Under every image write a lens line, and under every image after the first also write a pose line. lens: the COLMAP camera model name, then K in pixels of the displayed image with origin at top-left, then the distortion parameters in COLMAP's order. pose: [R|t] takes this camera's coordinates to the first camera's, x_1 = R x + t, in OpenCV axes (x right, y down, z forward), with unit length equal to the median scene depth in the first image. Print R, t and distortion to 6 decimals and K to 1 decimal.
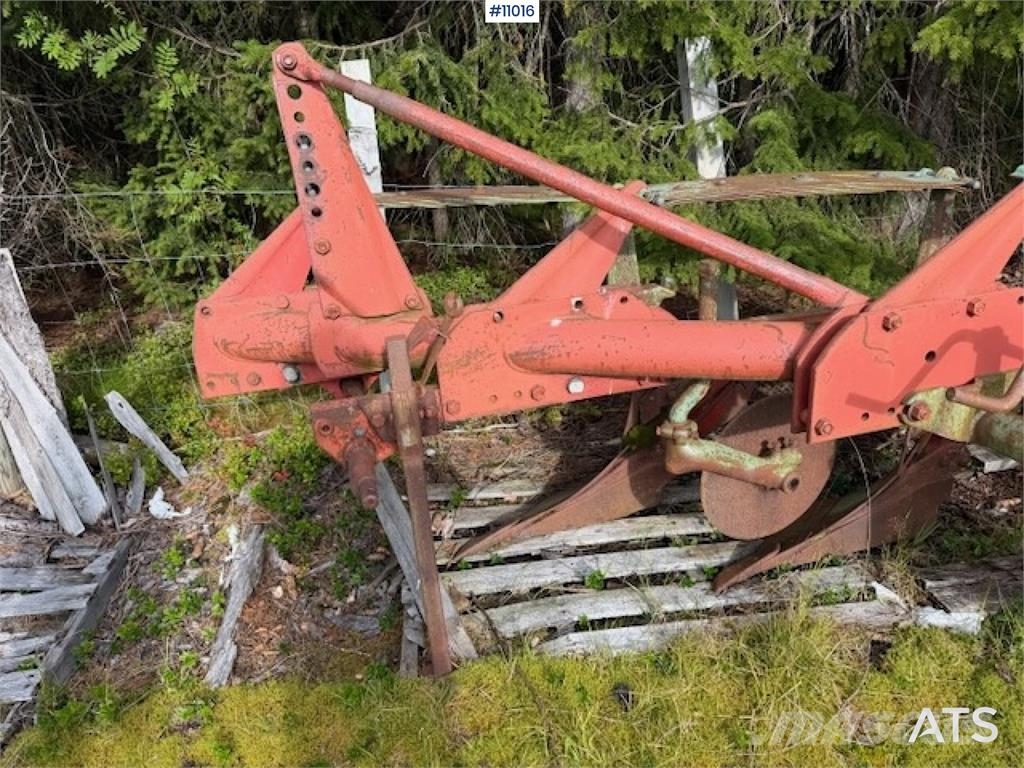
lens RADIAL K [[727.2, 0, 502.9], [0, 727.2, 386.1], [0, 0, 1]] dist [0.041861, -0.058882]
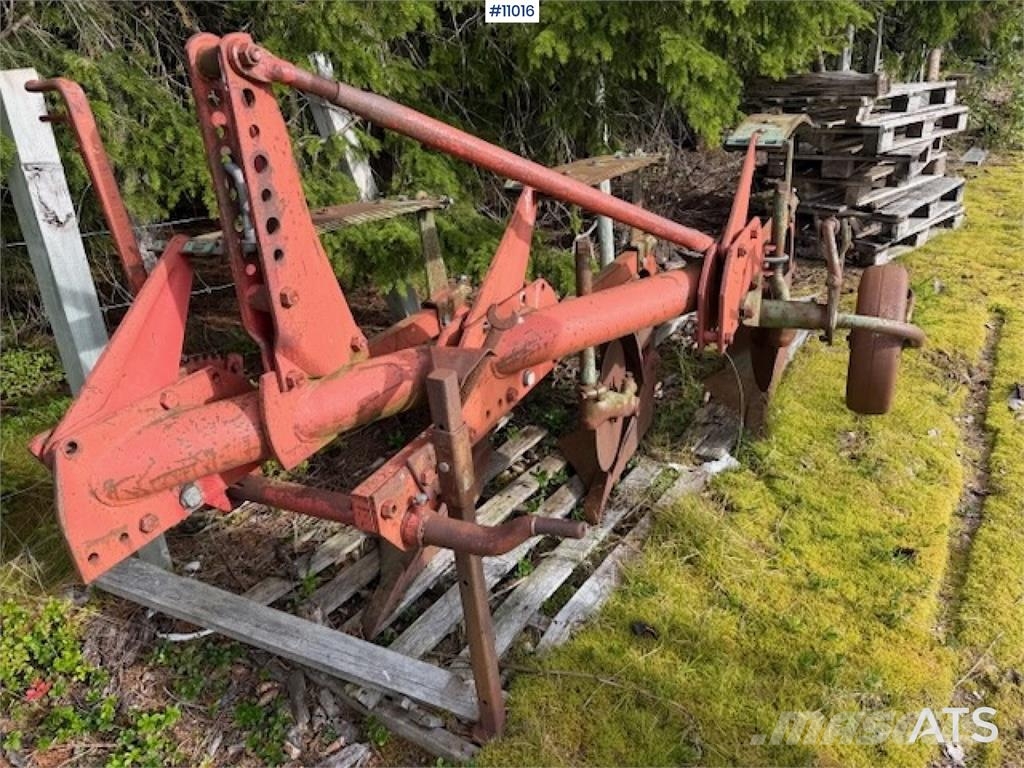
lens RADIAL K [[727.2, 0, 517.3], [0, 727.2, 380.0], [0, 0, 1]] dist [0.041861, -0.058882]
pose [[0.638147, -0.292042, 0.712376, -0.524132], [0.321932, 0.941711, 0.097672, -0.084413], [-0.699377, 0.167008, 0.694968, 0.246829]]
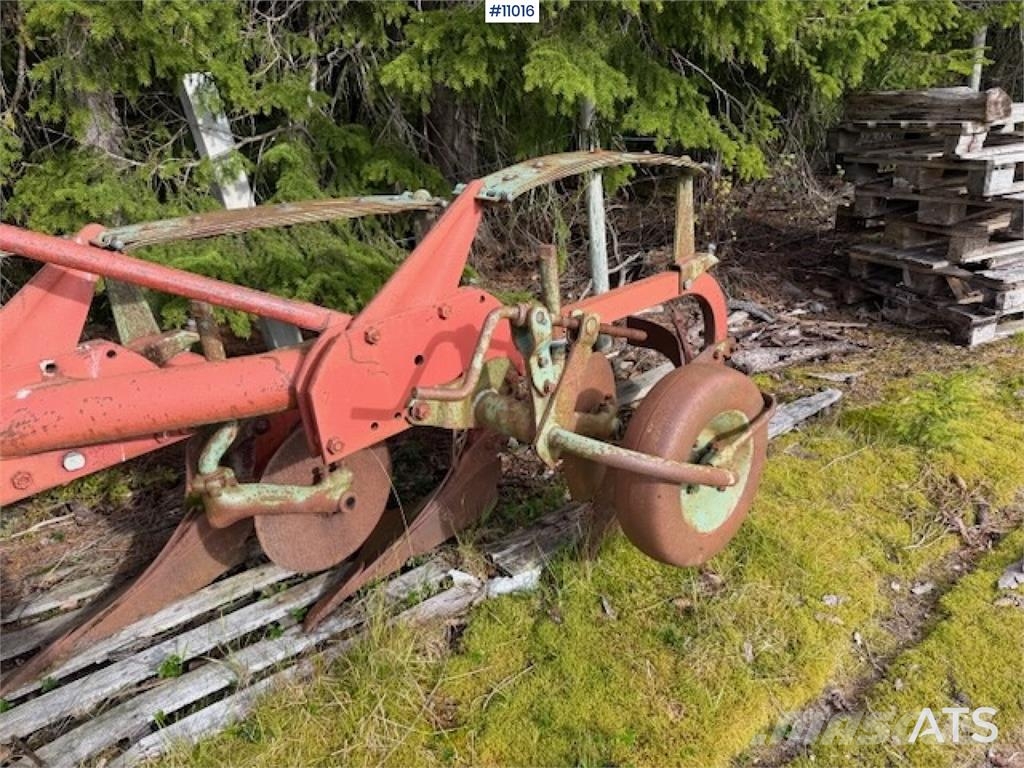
lens RADIAL K [[727.2, 0, 521.9], [0, 727.2, 382.1], [0, 0, 1]] dist [0.041861, -0.058882]
pose [[0.859588, -0.189171, 0.474682, 0.134308], [0.212512, 0.977148, 0.004584, 0.013813], [-0.464702, 0.096935, 0.880145, -0.016255]]
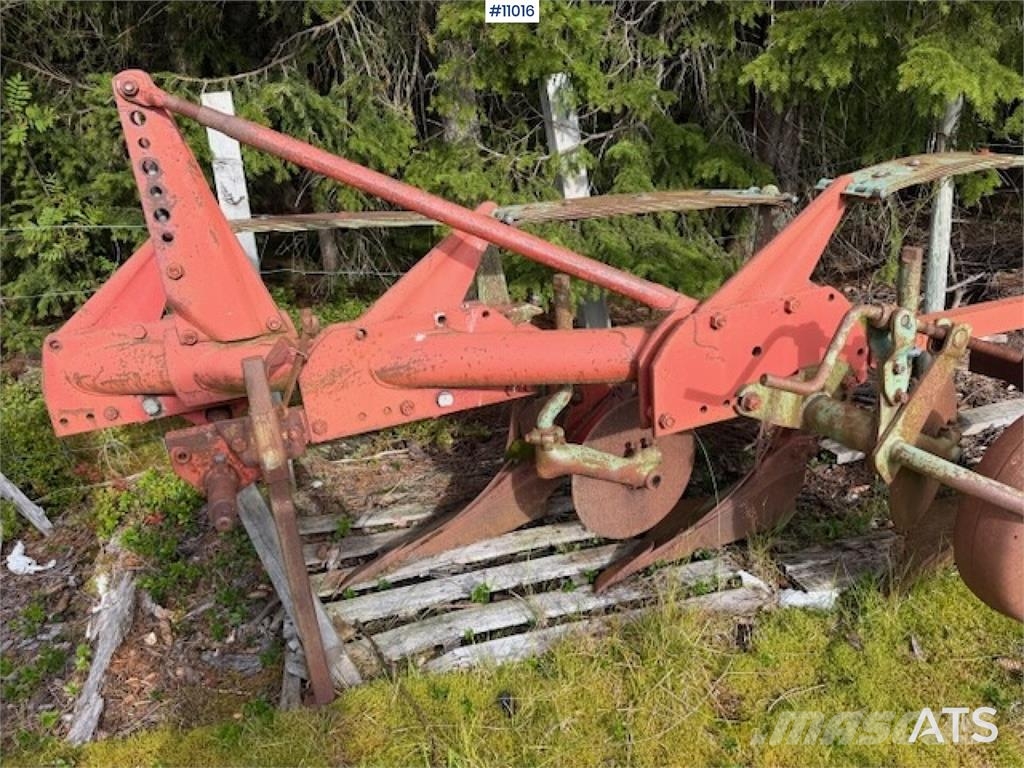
lens RADIAL K [[727.2, 0, 516.8], [0, 727.2, 379.3], [0, 0, 1]] dist [0.041861, -0.058882]
pose [[0.989050, -0.052460, 0.137945, 0.050954], [0.060280, 0.996766, -0.053136, 0.026308], [-0.134711, 0.060870, 0.989014, -0.023761]]
